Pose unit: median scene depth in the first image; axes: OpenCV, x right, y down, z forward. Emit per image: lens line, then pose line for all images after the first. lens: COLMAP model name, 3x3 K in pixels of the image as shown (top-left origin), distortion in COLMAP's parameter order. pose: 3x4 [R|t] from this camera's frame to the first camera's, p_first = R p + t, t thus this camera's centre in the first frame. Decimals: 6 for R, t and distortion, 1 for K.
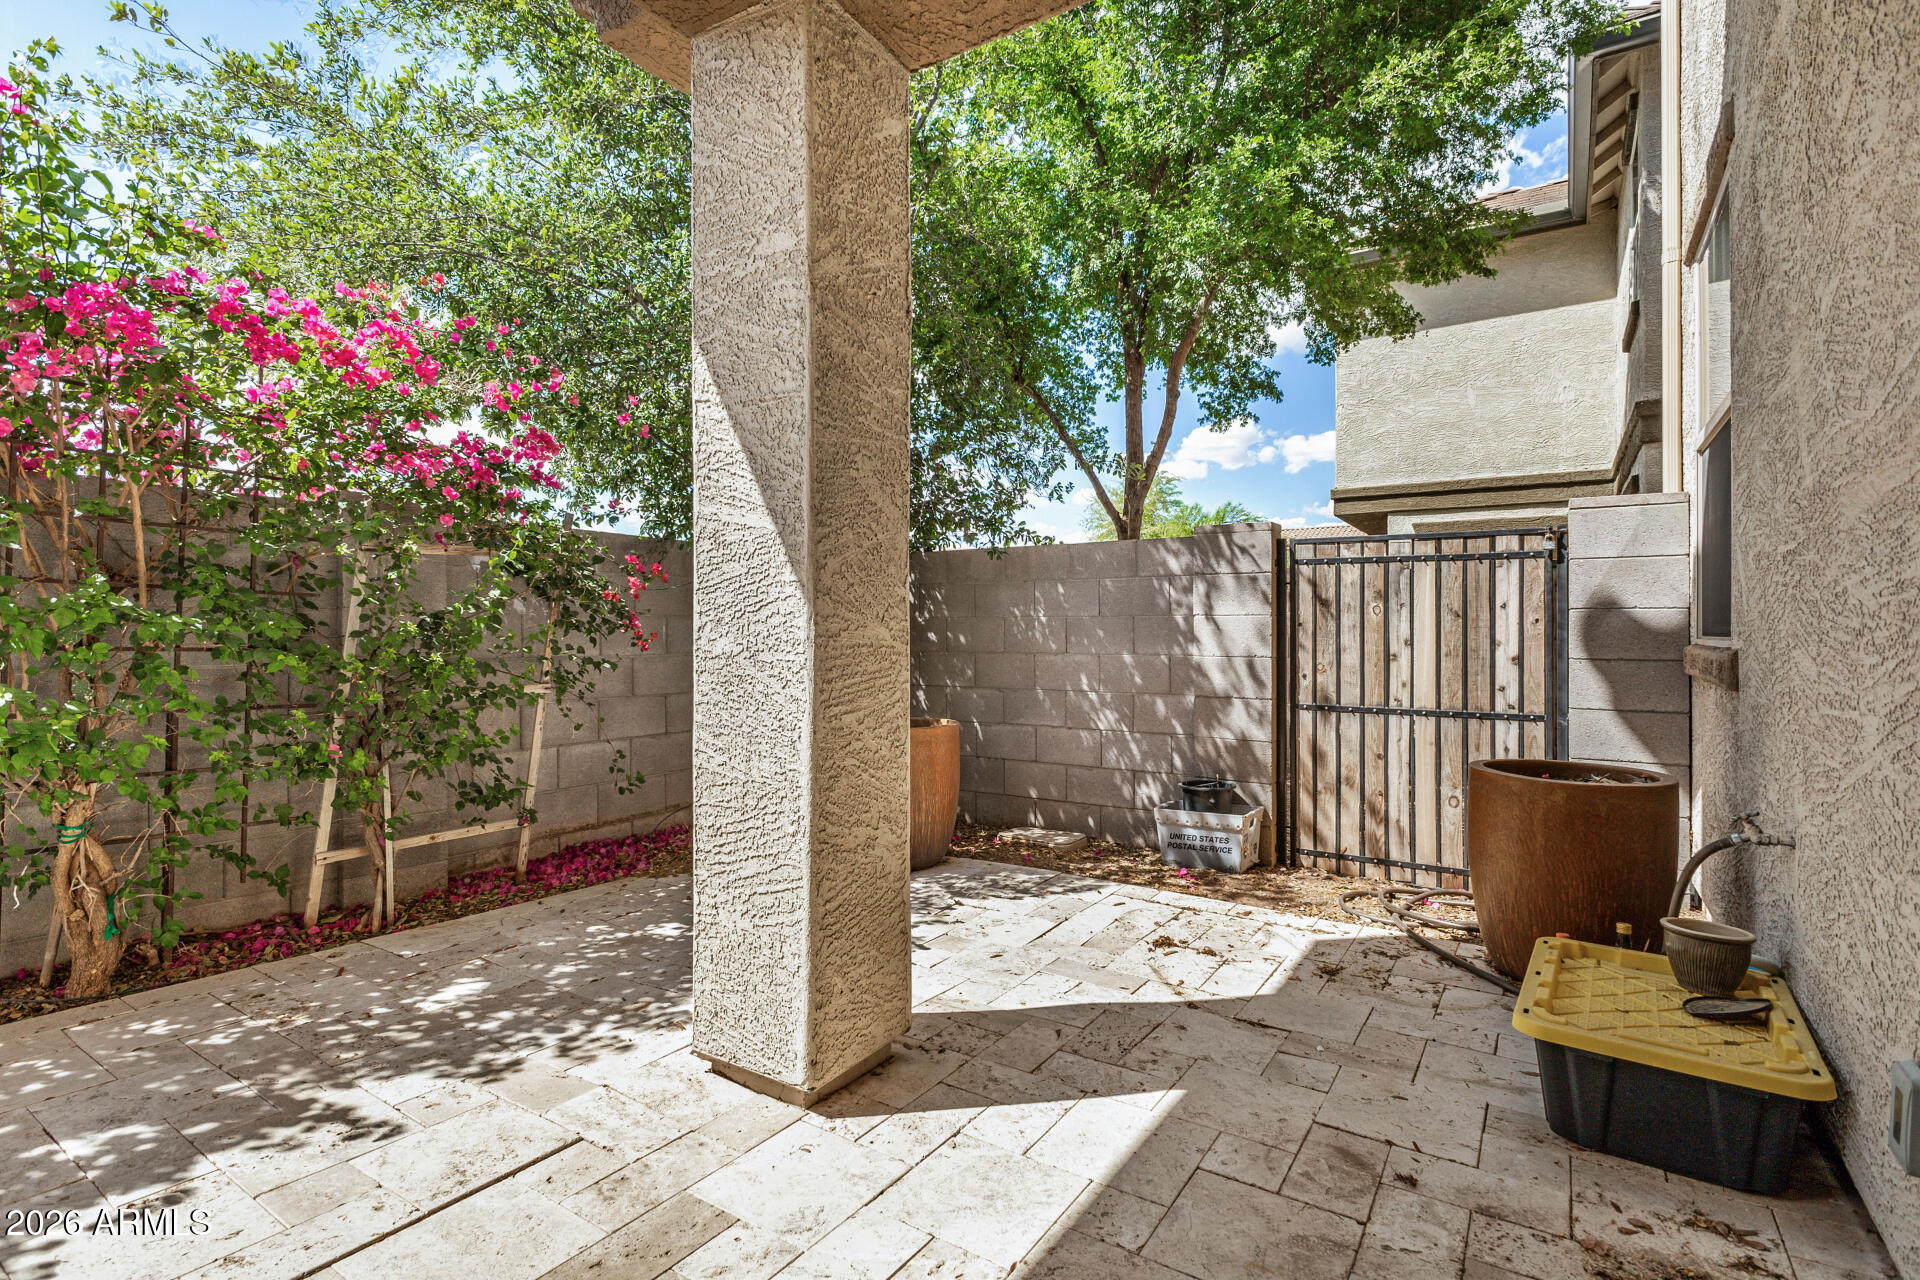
lens RADIAL K [[911.9, 0, 960.8], [0, 911.9, 633.7], [0, 0, 1]] dist [-0.000327, 0.000337]
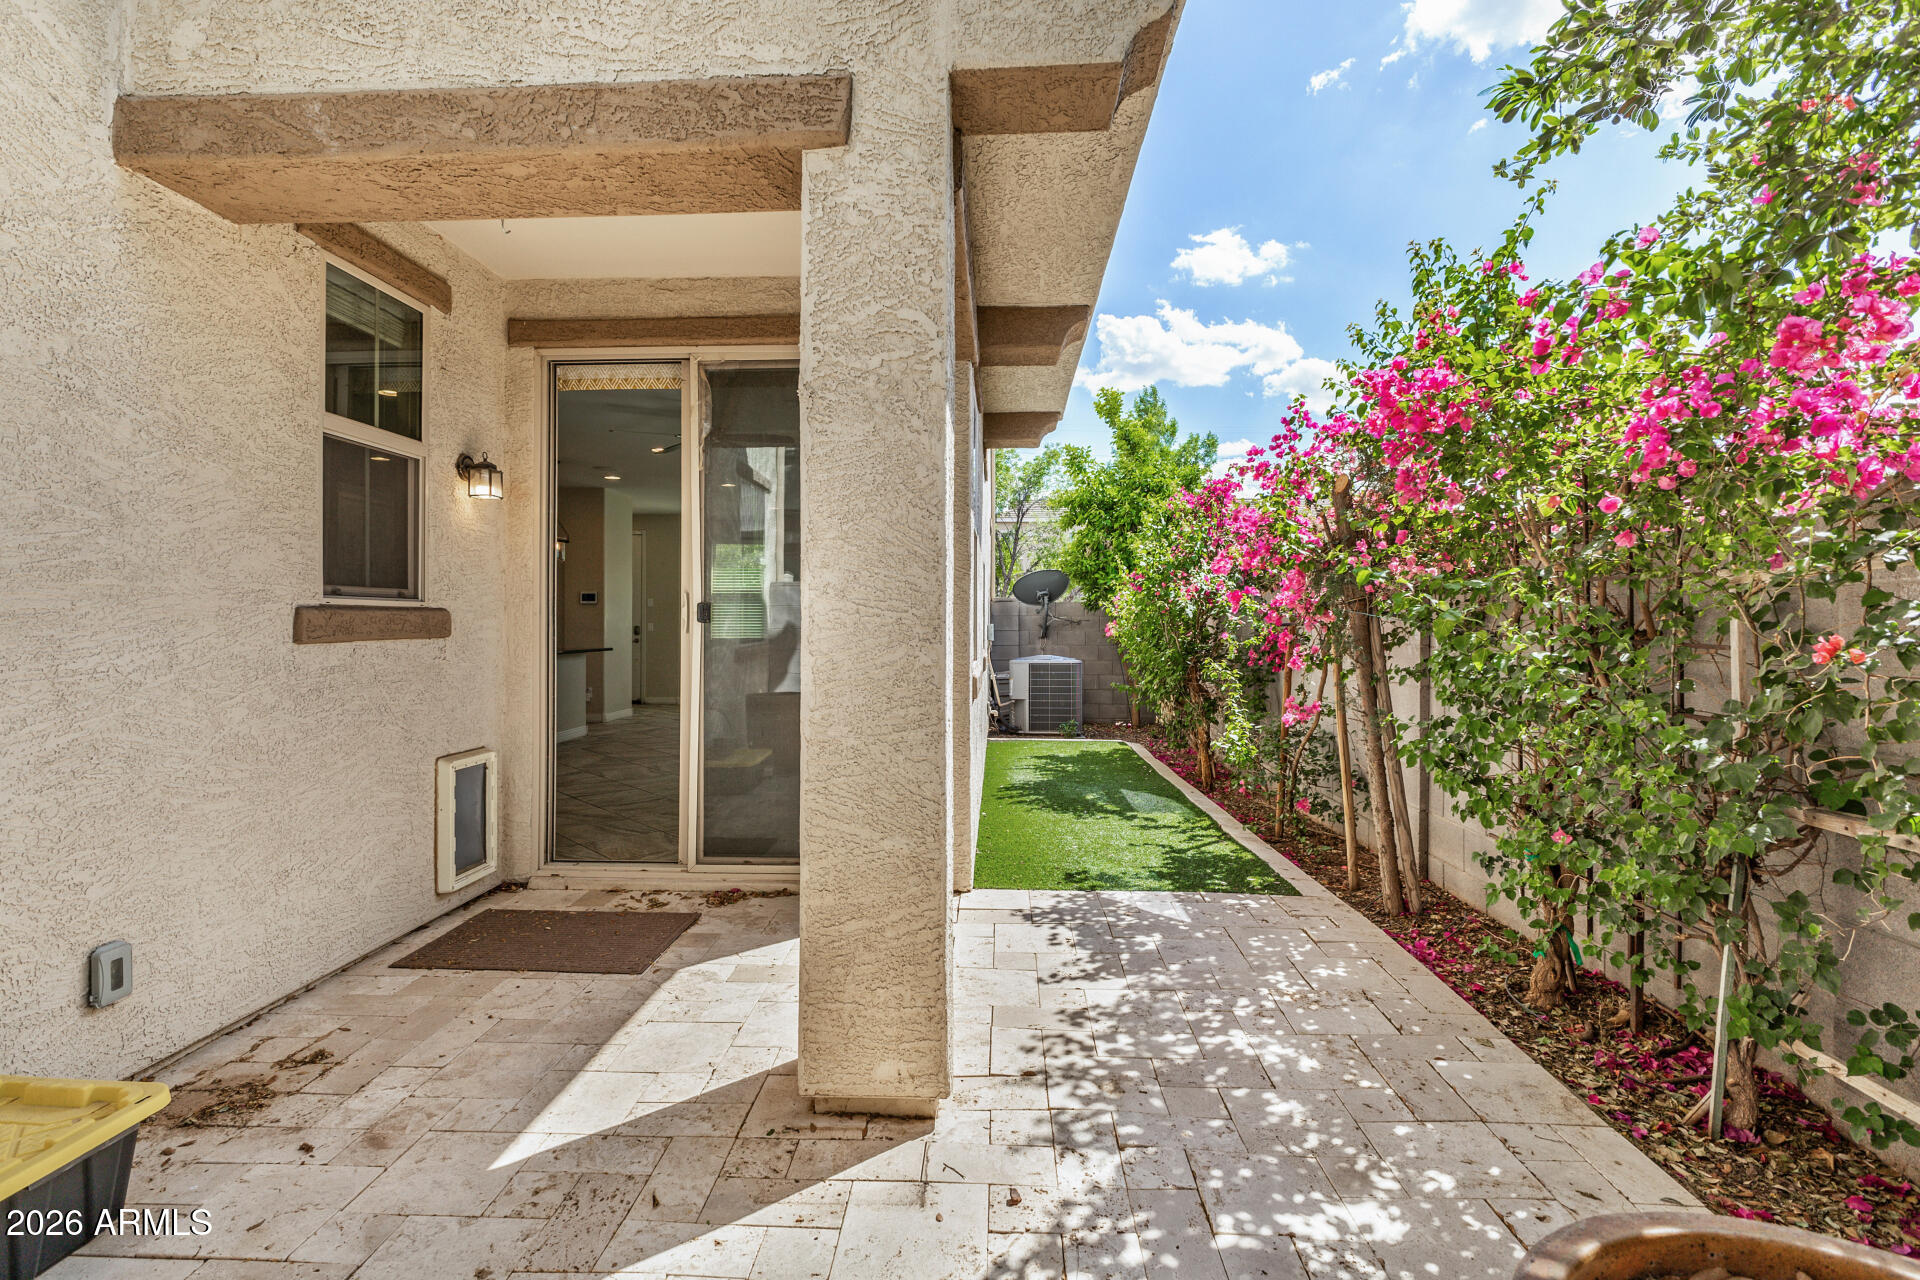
lens RADIAL K [[911.9, 0, 958.5], [0, 911.9, 630.0], [0, 0, 1]] dist [-0.000327, 0.000337]
pose [[-0.855894, 0.001757, -0.517148, 0.317406], [-0.004381, 0.999934, 0.010648, -0.099887], [0.517133, 0.011379, -0.855830, 1.961514]]
